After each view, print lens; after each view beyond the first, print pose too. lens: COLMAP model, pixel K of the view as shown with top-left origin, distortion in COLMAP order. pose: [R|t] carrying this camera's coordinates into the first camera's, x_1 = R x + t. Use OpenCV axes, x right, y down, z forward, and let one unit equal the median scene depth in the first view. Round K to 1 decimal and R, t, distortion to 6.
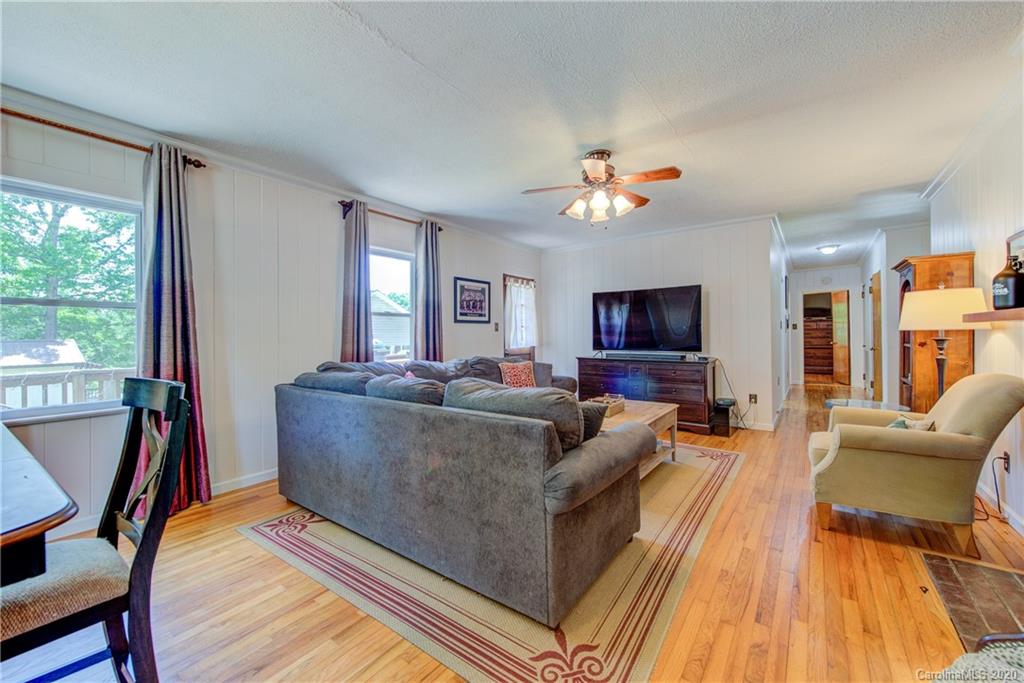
lens RADIAL K [[400.2, 0, 525.2], [0, 400.2, 334.2], [0, 0, 1]] dist [-0.002331, -0.000341]
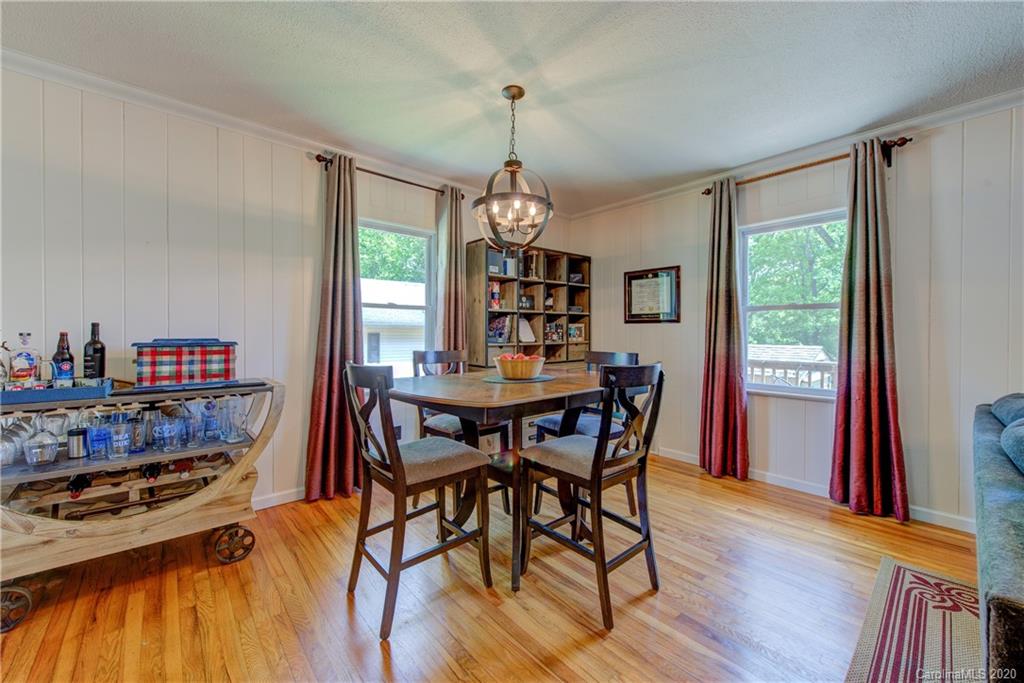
lens RADIAL K [[396.8, 0, 508.8], [0, 396.8, 335.2], [0, 0, 1]] dist [-0.001391, 0.000018]
pose [[-0.224556, 0.013185, -0.974372, 0.251900], [-0.000639, 0.999906, 0.013678, -0.004575], [0.974461, 0.003694, -0.224527, 0.344465]]
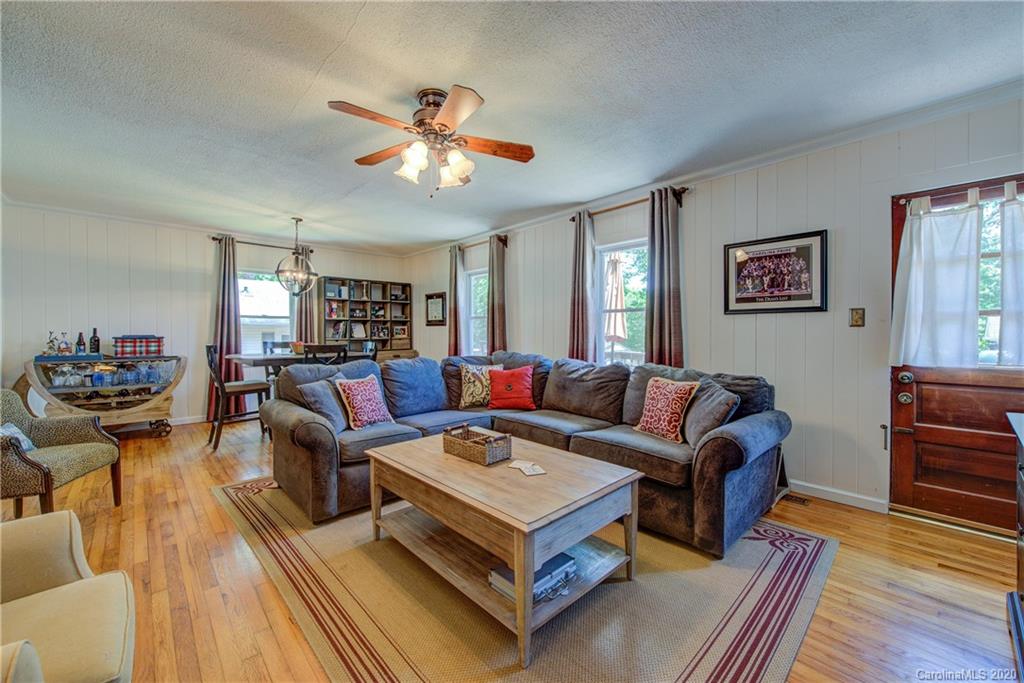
lens RADIAL K [[415.1, 0, 511.5], [0, 415.1, 335.7], [0, 0, 1]] dist [0.013950, -0.000246]
pose [[-0.211845, 0.016208, -0.977169, 0.544378], [0.002770, 0.999868, 0.015984, -0.006087], [0.977299, 0.000679, -0.211862, 0.764881]]
